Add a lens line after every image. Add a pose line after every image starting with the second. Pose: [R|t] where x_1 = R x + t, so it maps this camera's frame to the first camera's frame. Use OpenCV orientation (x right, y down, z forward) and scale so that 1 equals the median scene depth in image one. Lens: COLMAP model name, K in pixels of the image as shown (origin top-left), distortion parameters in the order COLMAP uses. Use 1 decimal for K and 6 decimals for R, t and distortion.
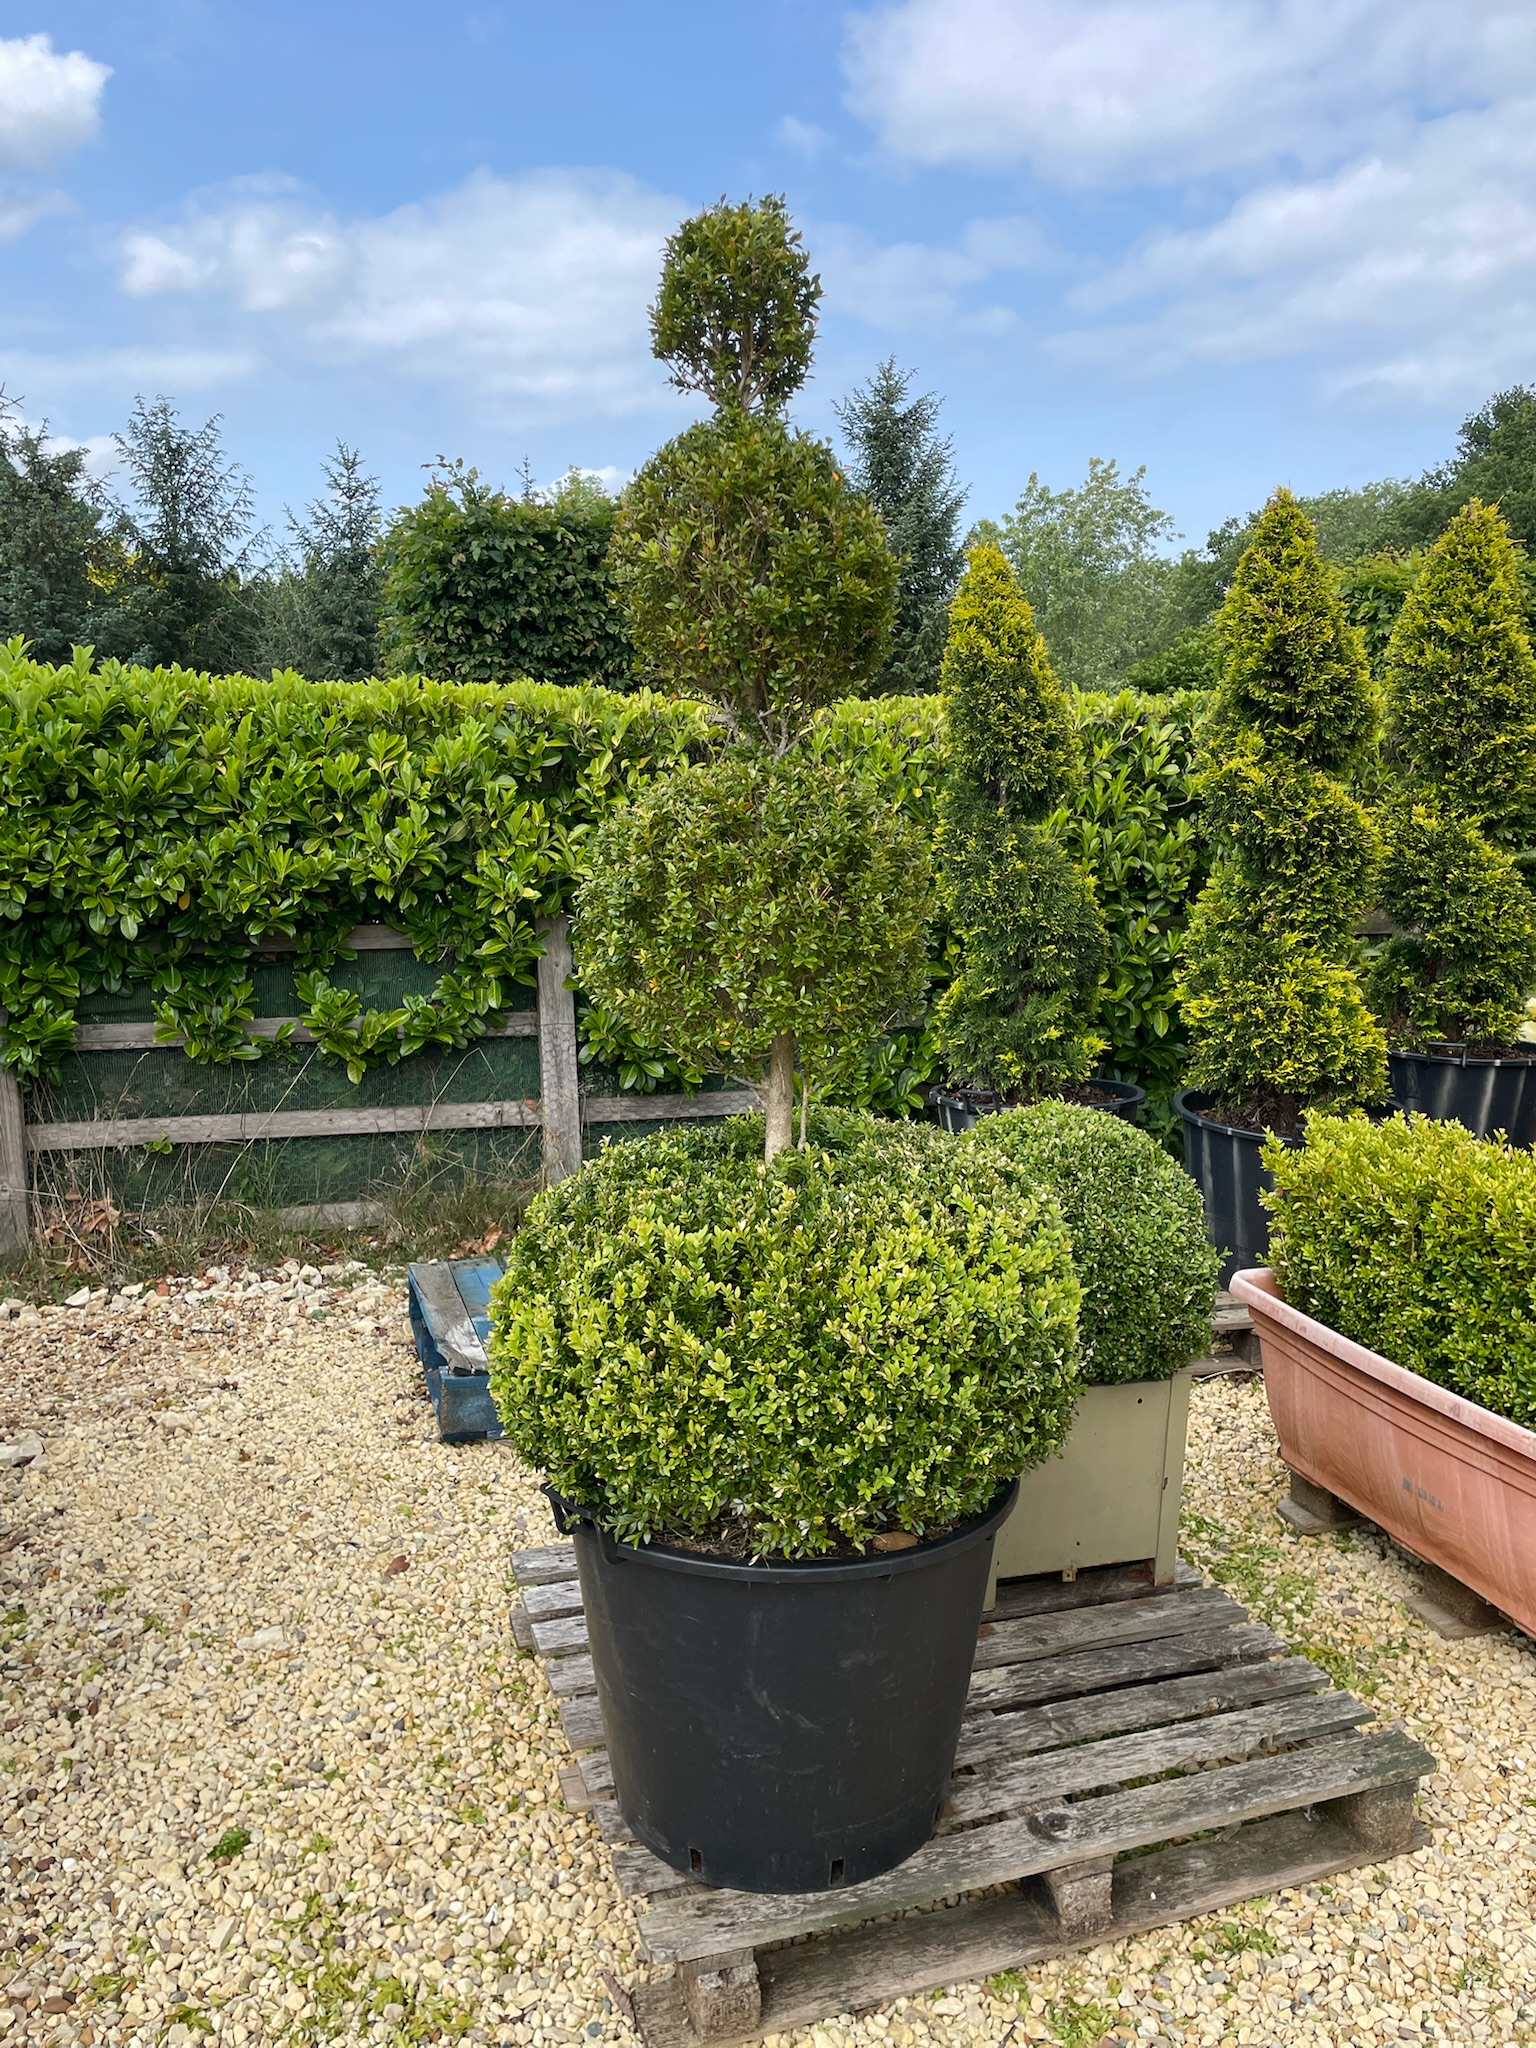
lens RADIAL K [[1531.2, 0, 761.5], [0, 1531.2, 1029.8], [0, 0, 1]] dist [0.071793, -0.037430]
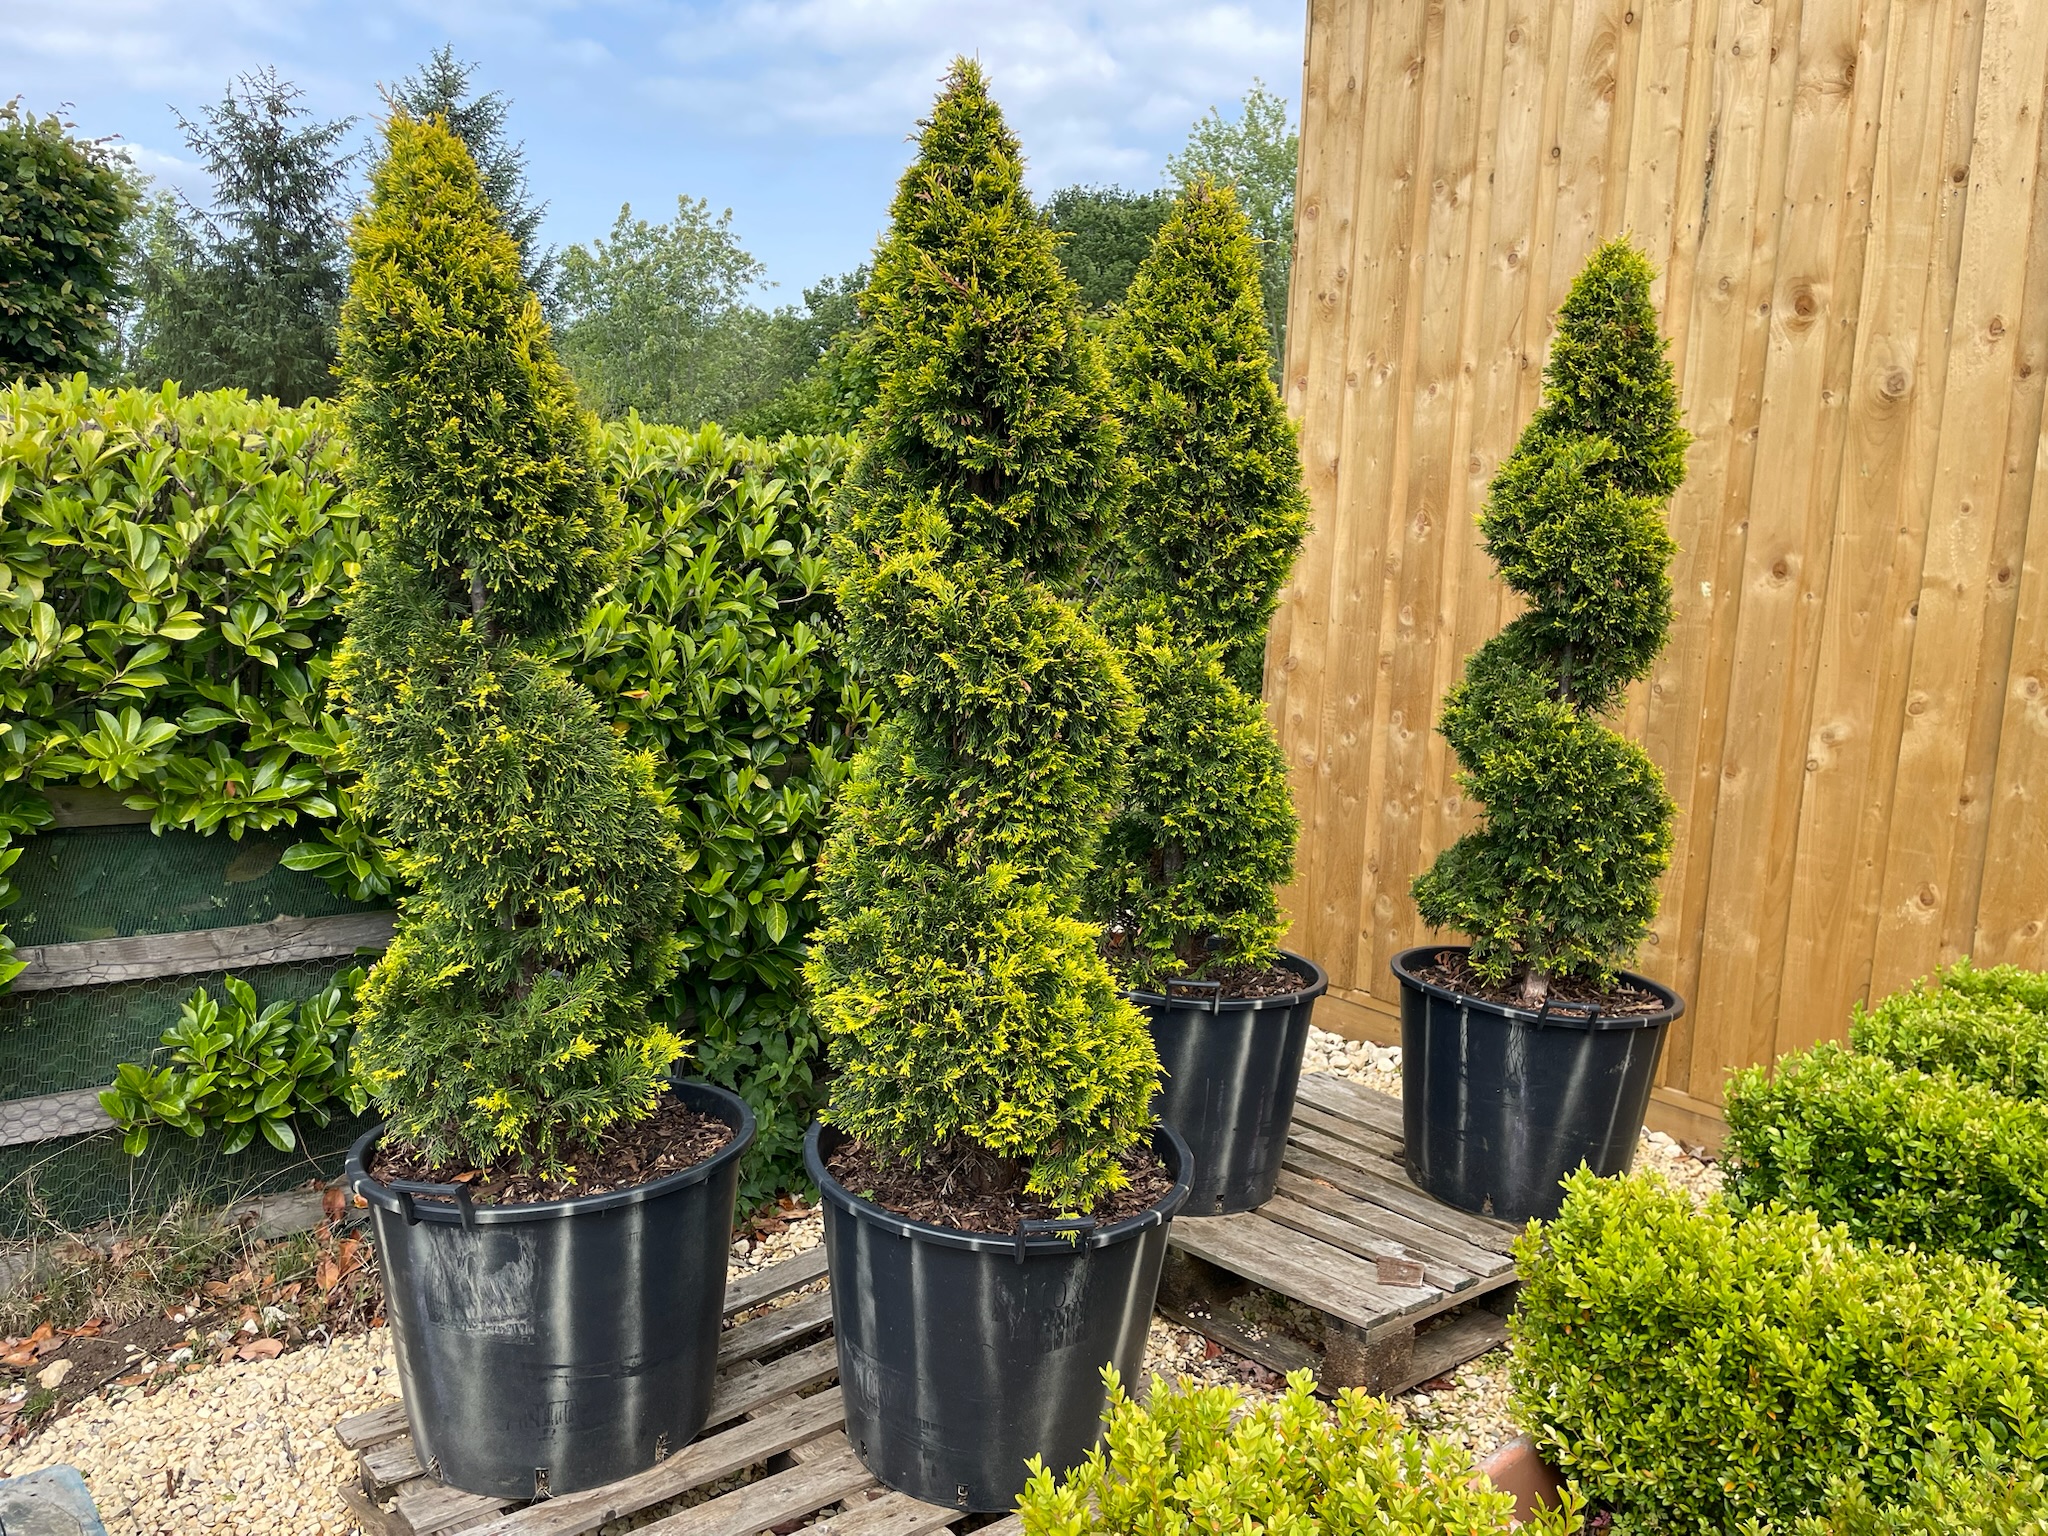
lens RADIAL K [[1531.2, 0, 1033.1], [0, 1531.2, 769.7], [0, 0, 1]] dist [0.071793, -0.037430]
pose [[0.911751, -0.023595, 0.410064, 0.112305], [0.025629, 0.999671, 0.000537, -0.087582], [-0.409942, 0.010020, 0.912056, 0.435855]]
